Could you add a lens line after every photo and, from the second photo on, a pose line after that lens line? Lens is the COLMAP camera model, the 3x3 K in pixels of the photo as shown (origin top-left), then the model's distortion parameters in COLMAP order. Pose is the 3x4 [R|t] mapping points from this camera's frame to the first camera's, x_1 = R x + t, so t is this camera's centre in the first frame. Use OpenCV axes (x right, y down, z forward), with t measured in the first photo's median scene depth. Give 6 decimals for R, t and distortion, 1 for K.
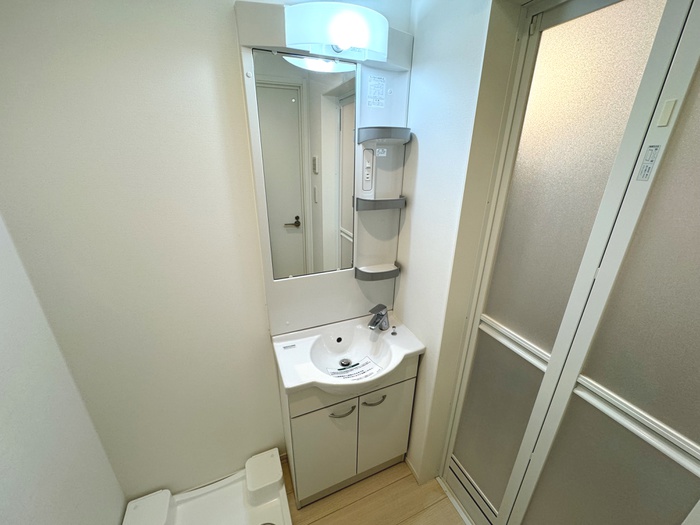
lens RADIAL K [[280.2, 0, 349.5], [0, 280.2, 261.9], [0, 0, 1]] dist [-0.003212, 0.000198]
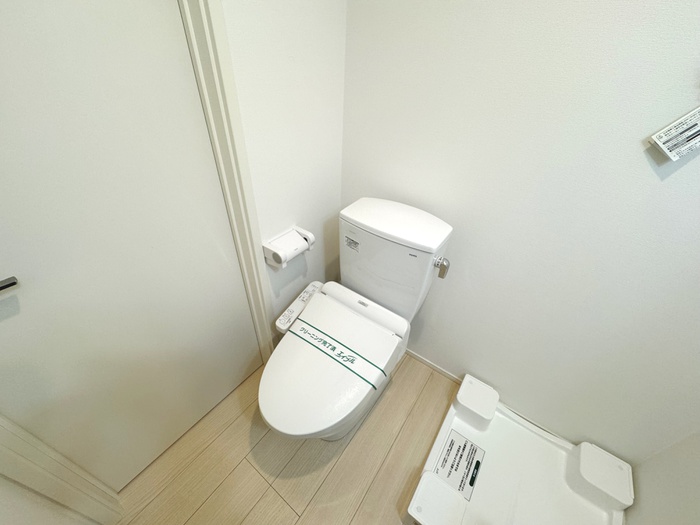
lens RADIAL K [[280.2, 0, 349.5], [0, 280.2, 261.9], [0, 0, 1]] dist [-0.003212, 0.000198]
pose [[-0.854906, 0.270667, -0.442579, 0.178236], [-0.233764, 0.560610, 0.794400, 0.007081], [0.463132, 0.782596, -0.415997, 0.429744]]
